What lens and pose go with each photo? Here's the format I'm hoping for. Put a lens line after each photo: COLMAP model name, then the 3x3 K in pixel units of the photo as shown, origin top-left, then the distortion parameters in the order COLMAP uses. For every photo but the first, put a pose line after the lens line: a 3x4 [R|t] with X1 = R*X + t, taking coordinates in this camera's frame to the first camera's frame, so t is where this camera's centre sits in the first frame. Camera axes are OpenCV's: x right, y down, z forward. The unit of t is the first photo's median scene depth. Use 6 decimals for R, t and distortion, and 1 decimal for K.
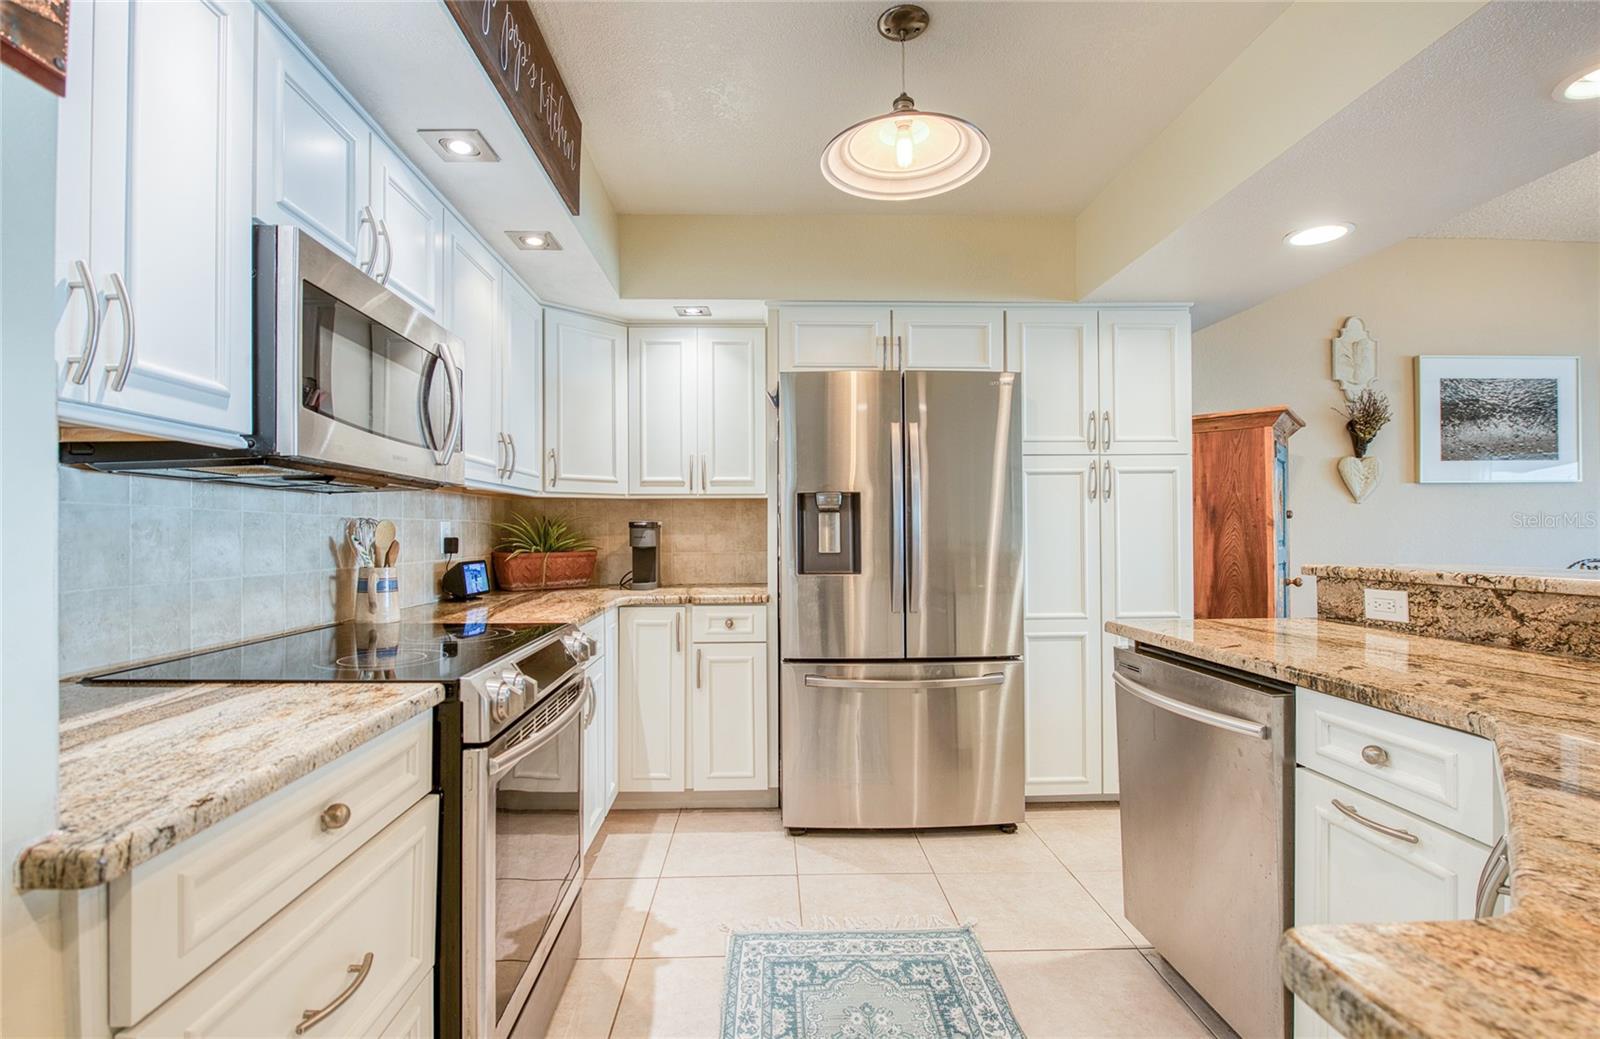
lens RADIAL K [[724.4, 0, 791.5], [0, 724.4, 523.7], [0, 0, 1]] dist [-0.013278, -0.001082]
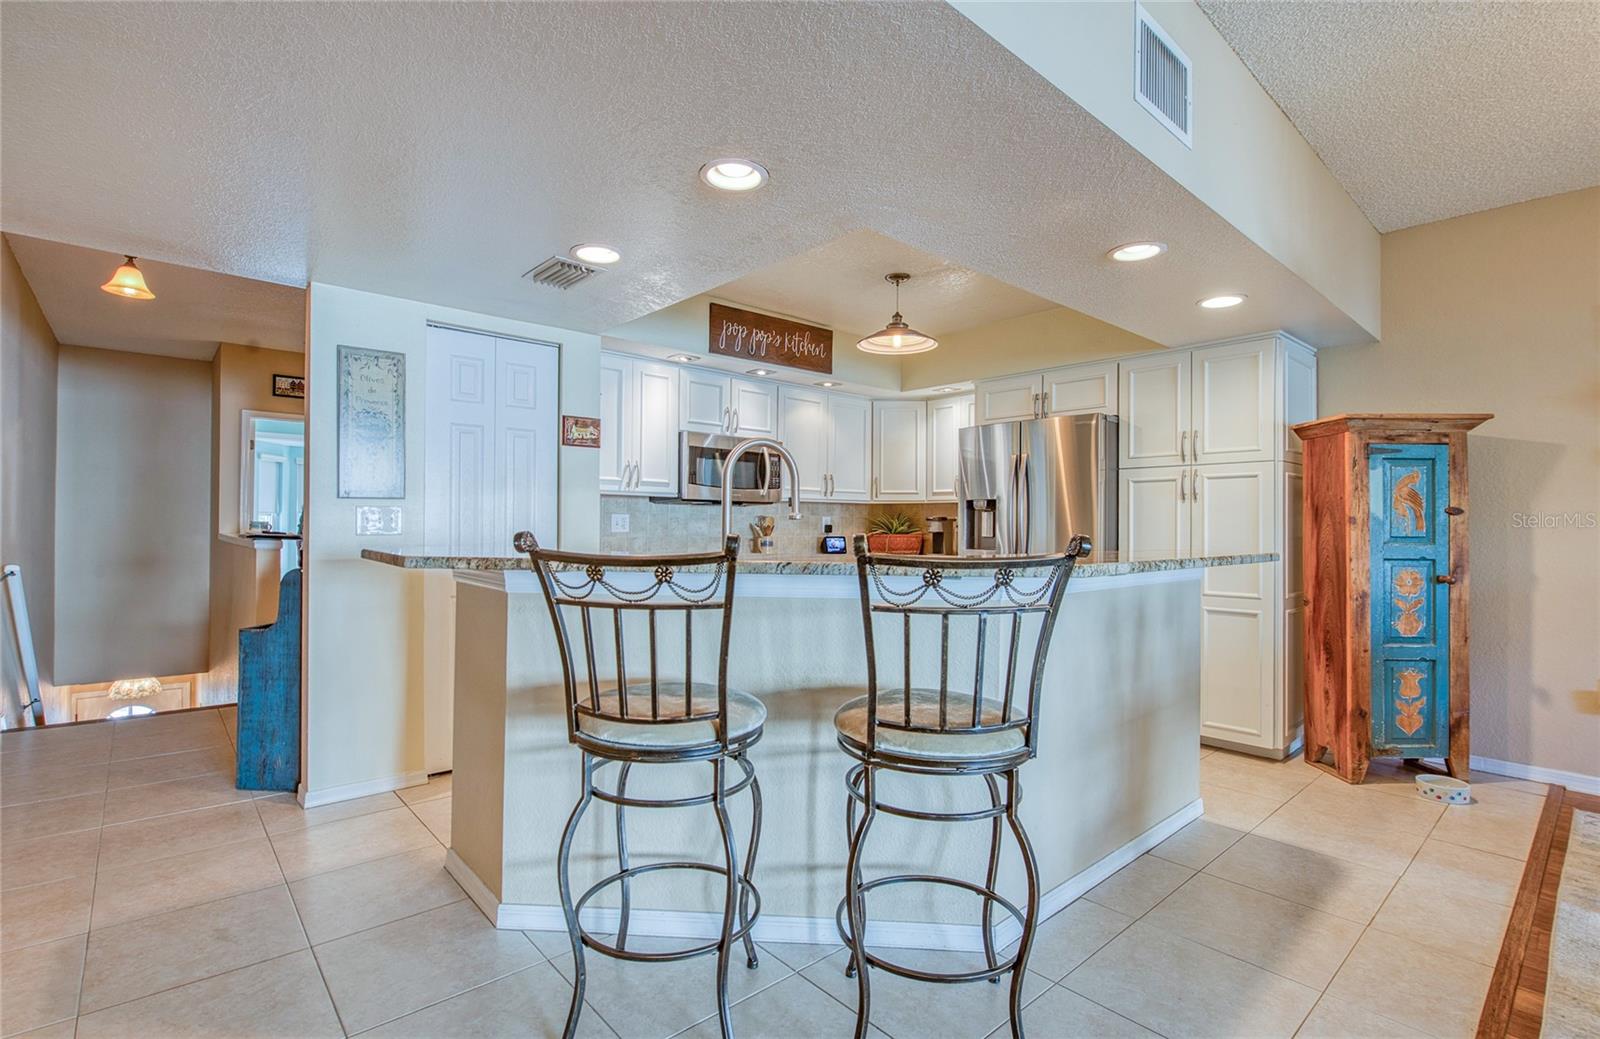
lens RADIAL K [[729.8, 0, 806.5], [0, 729.8, 521.3], [0, 0, 1]] dist [-0.003135, -0.000528]
pose [[0.647263, 0.006786, -0.762236, 0.959630], [-0.001330, 0.999969, 0.007774, -0.006216], [0.762265, -0.004018, 0.647252, -0.335109]]
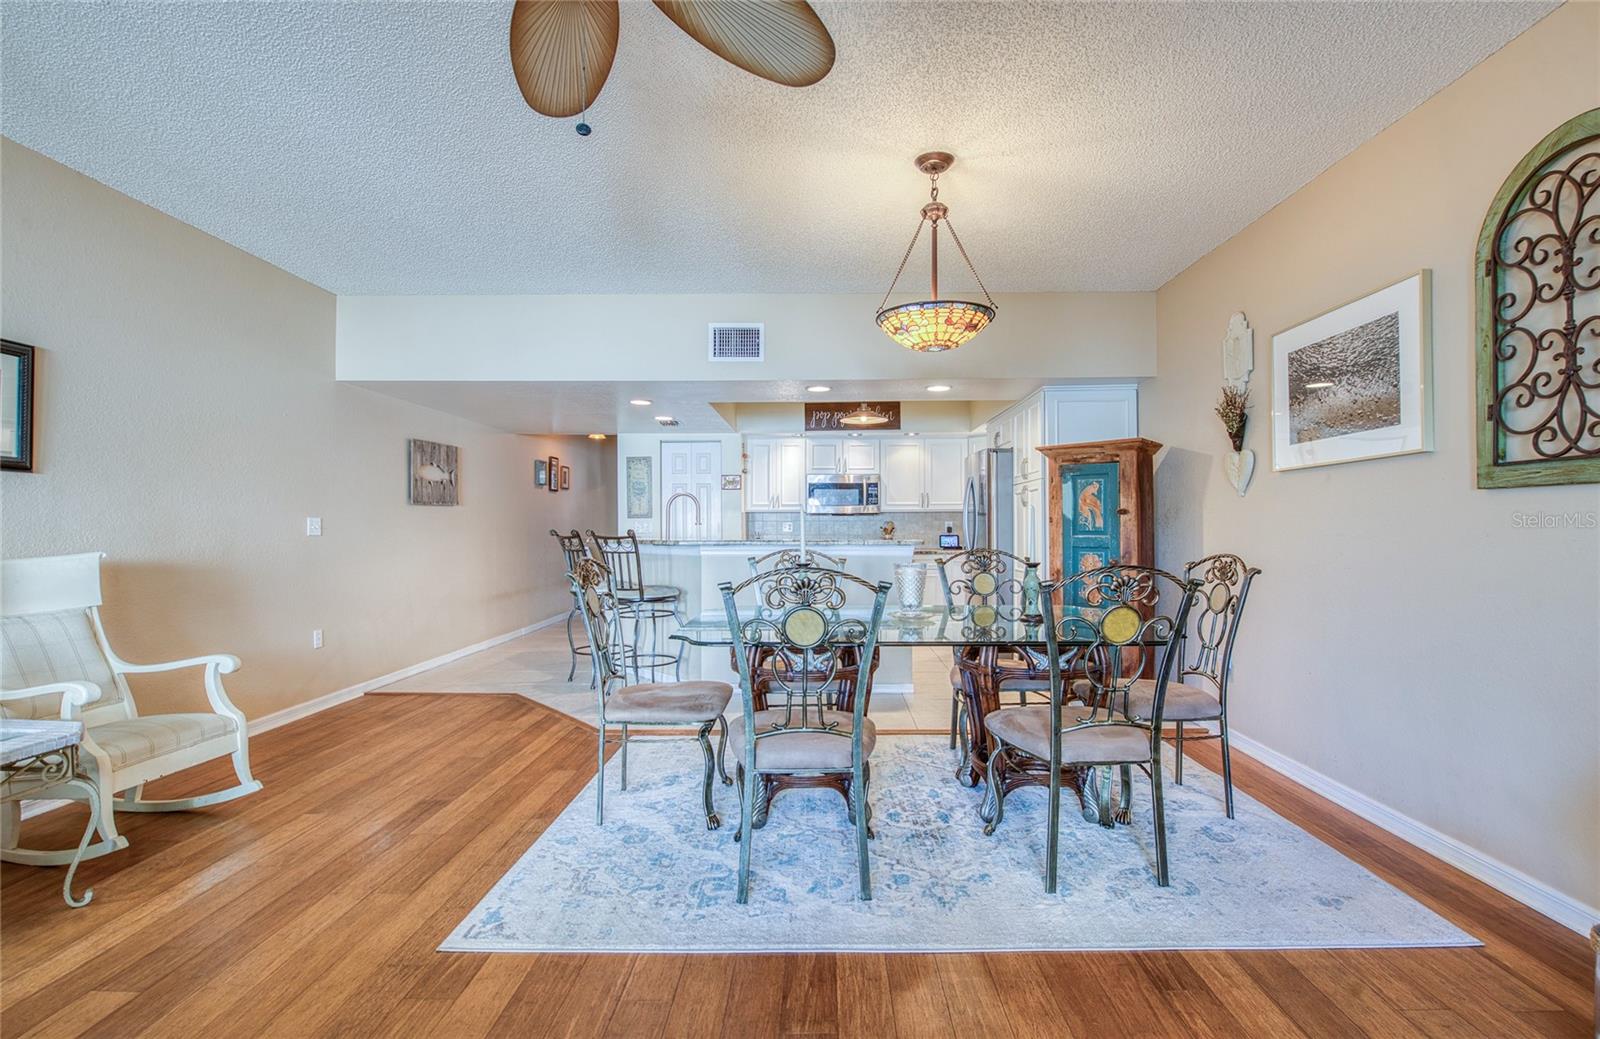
lens RADIAL K [[729.8, 0, 806.5], [0, 729.8, 521.3], [0, 0, 1]] dist [-0.003135, -0.000528]
pose [[-0.044356, -0.005840, -0.998999, 2.228388], [0.013516, 0.999888, -0.006446, 0.005639], [0.998924, -0.013789, -0.044272, 0.527367]]
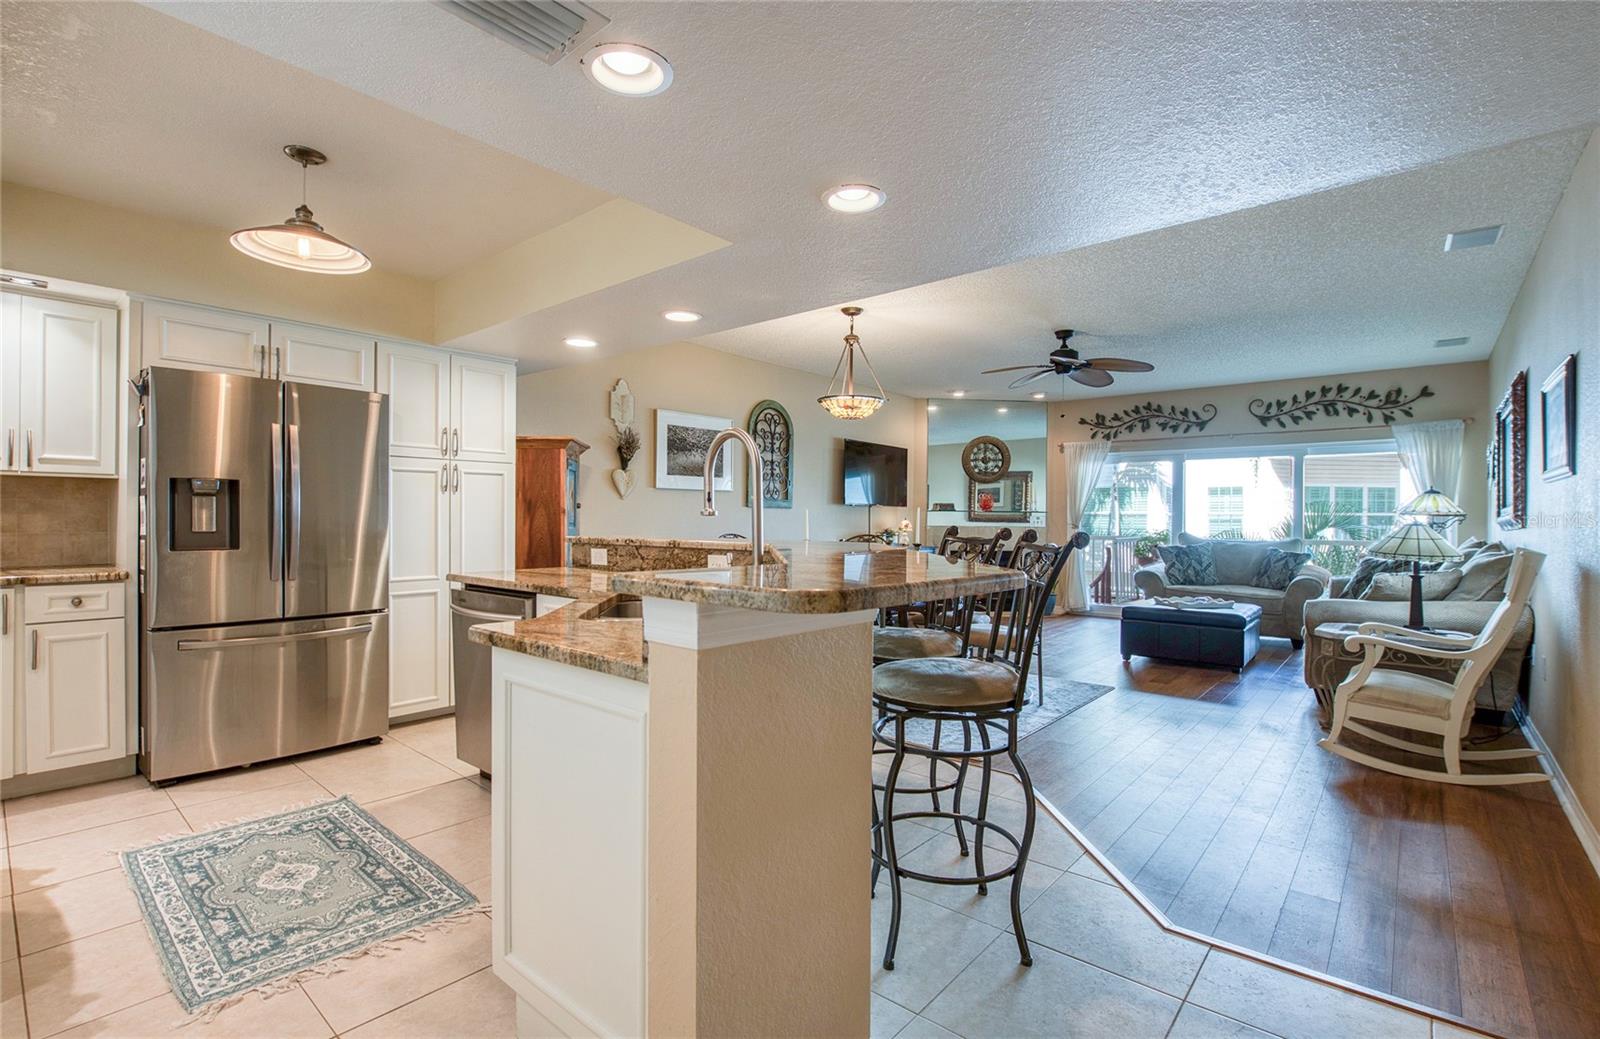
lens RADIAL K [[724.4, 0, 791.5], [0, 724.4, 523.7], [0, 0, 1]] dist [-0.013278, -0.001082]
pose [[0.681165, 0.003144, 0.732123, -0.136034], [-0.020118, 0.999694, 0.014425, -0.006637], [-0.731853, -0.024555, 0.681020, -0.412963]]
